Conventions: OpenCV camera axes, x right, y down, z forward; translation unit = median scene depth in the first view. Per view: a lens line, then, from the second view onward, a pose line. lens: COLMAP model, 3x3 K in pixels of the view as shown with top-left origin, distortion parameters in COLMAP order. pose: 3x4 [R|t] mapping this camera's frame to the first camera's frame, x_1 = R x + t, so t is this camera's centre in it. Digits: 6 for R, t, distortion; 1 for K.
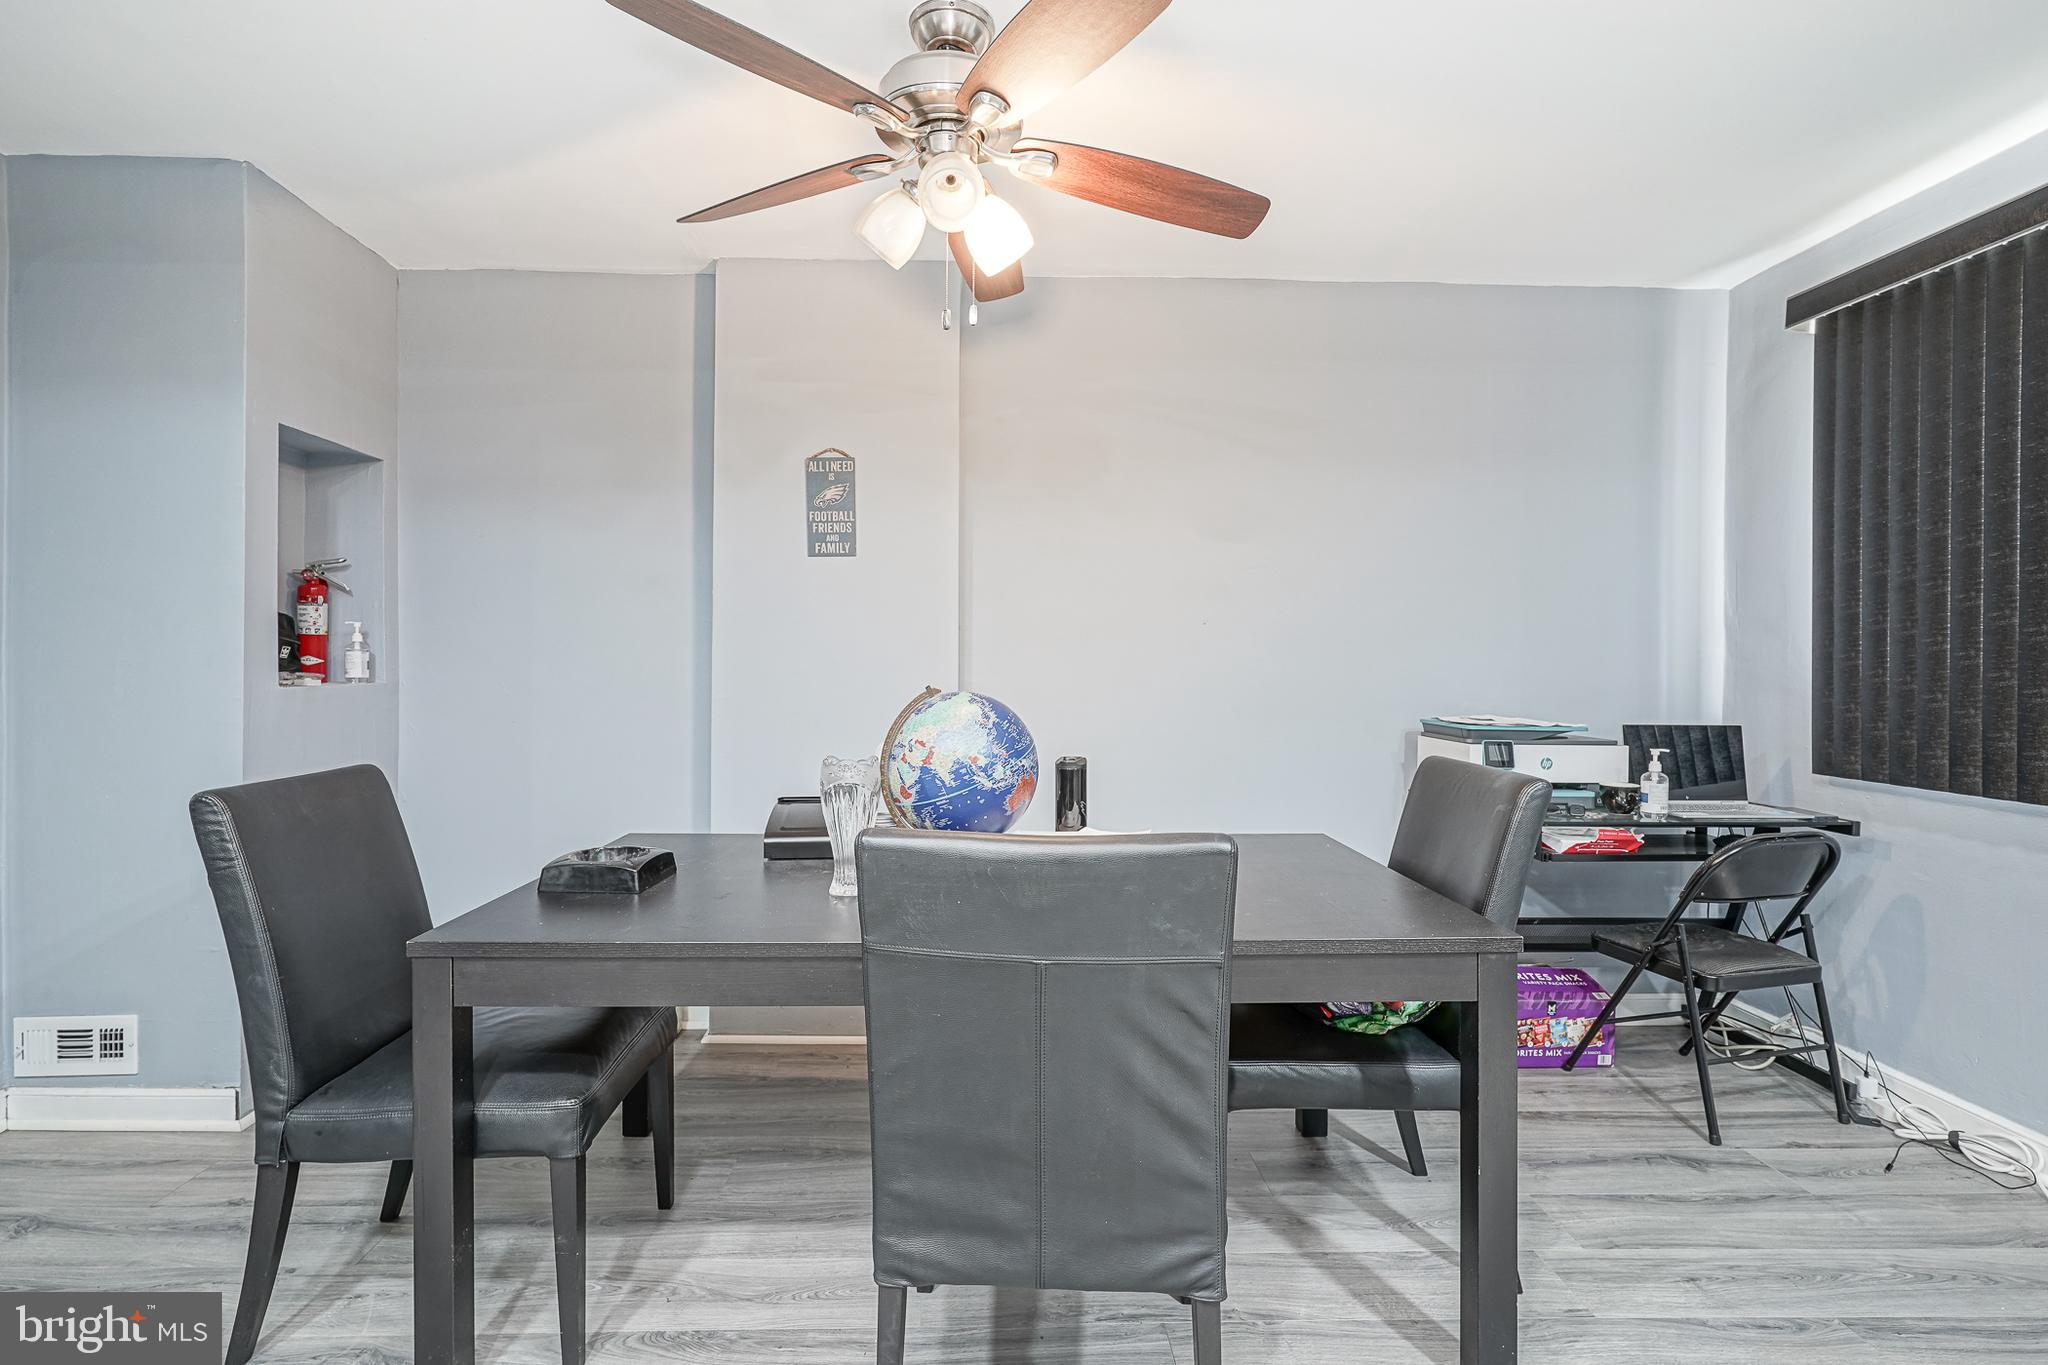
lens RADIAL K [[1000.9, 0, 1022.7], [0, 1000.9, 673.7], [0, 0, 1]] dist [-0.017862, 0.008677]
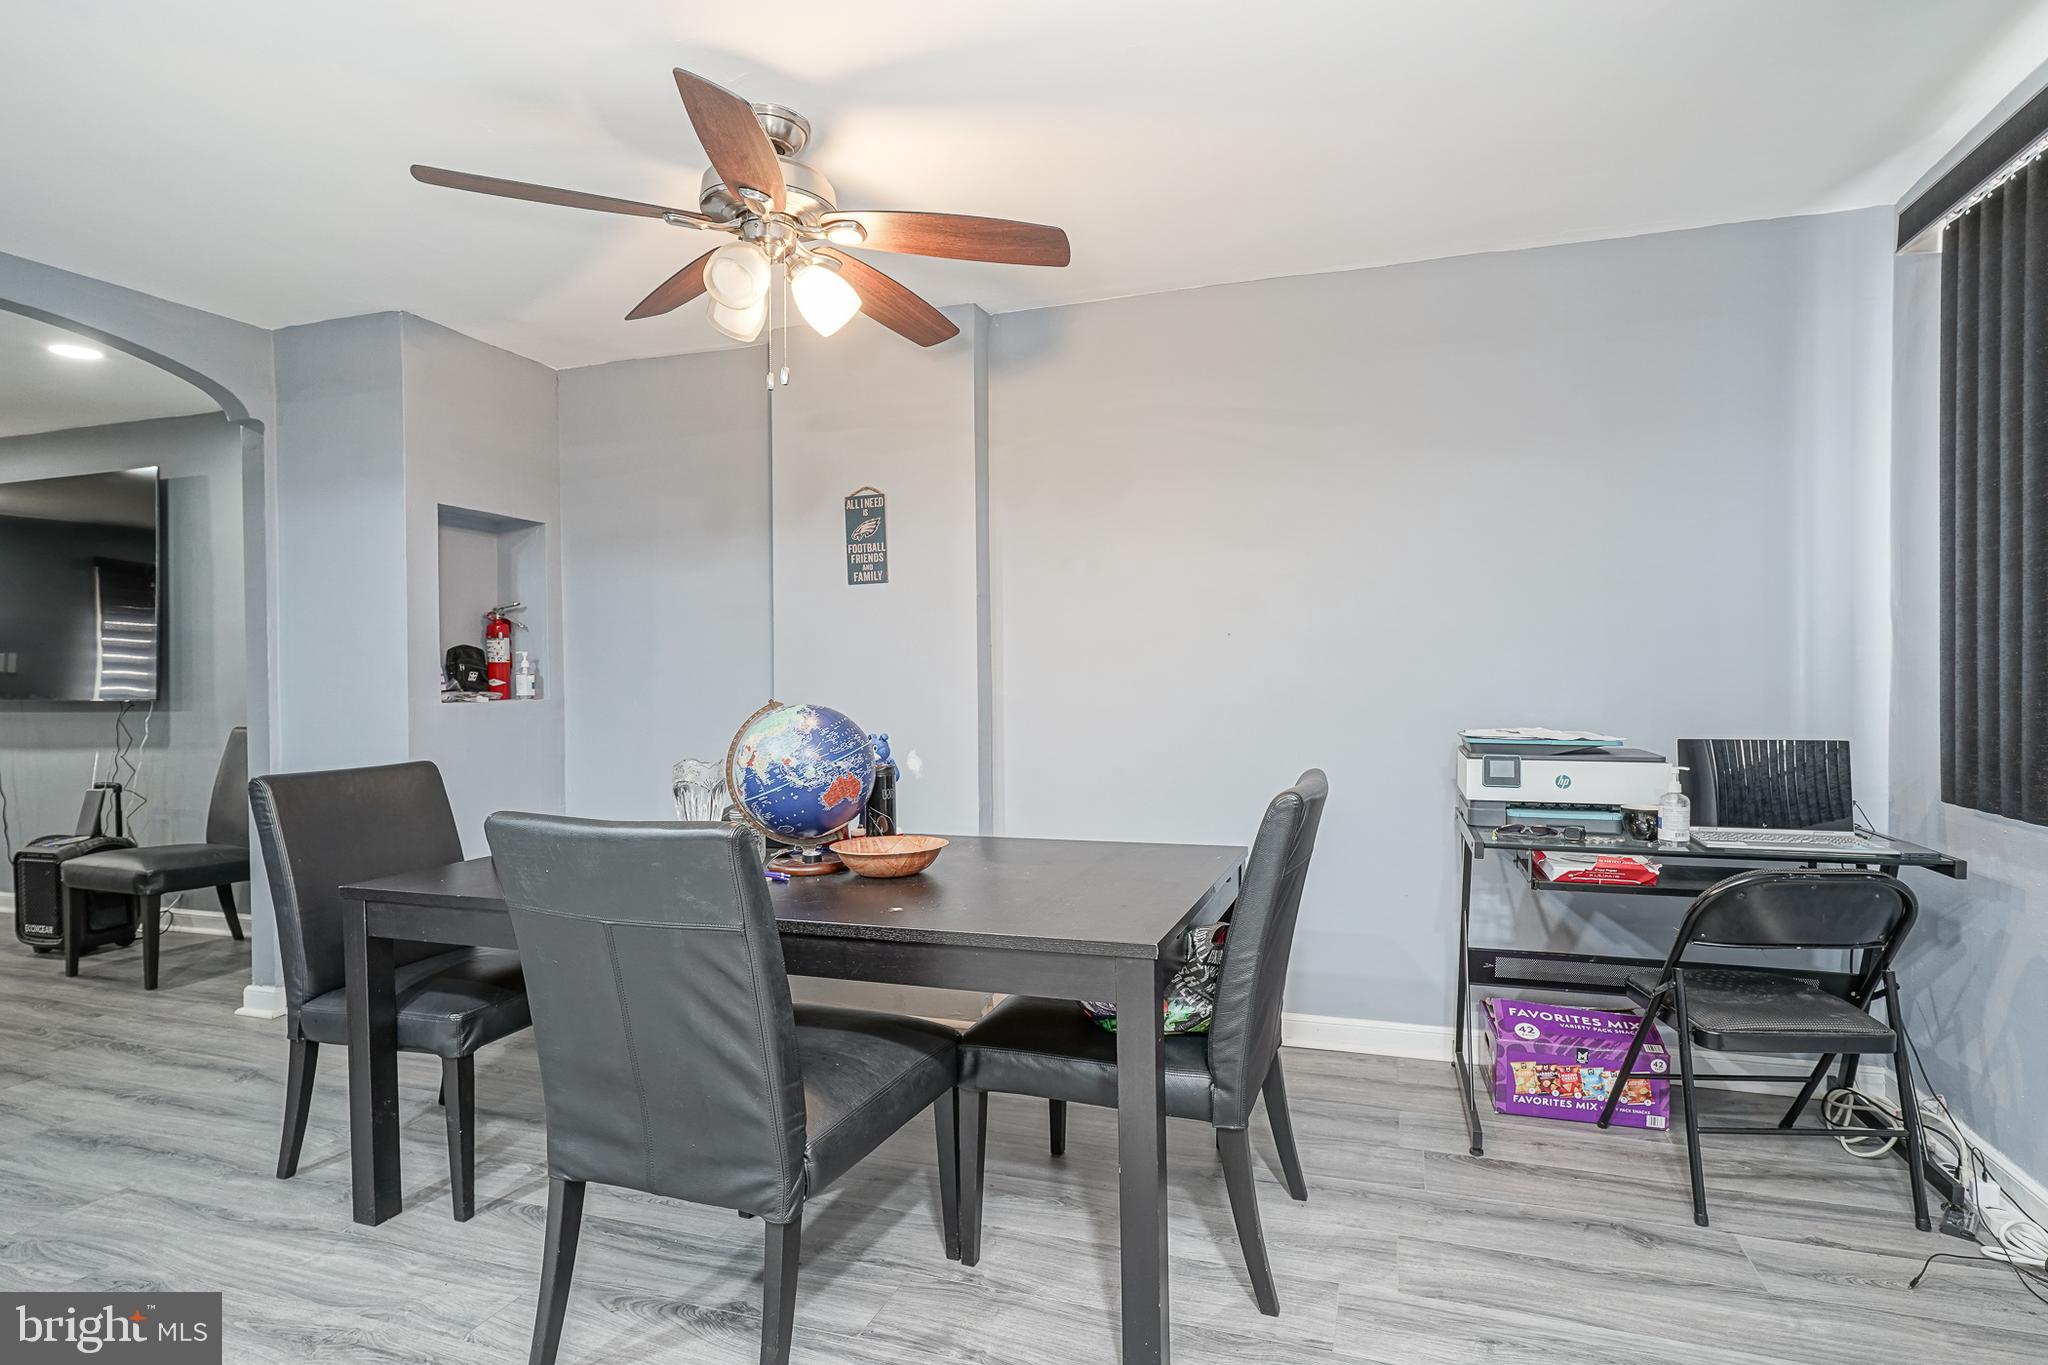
lens RADIAL K [[1000.9, 0, 1034.8], [0, 1000.9, 693.6], [0, 0, 1]] dist [-0.017862, 0.008677]
pose [[0.946851, -0.008181, -0.321569, 0.380747], [0.010117, 0.999939, 0.004350, 0.002688], [0.321514, -0.007372, 0.946876, 0.000095]]
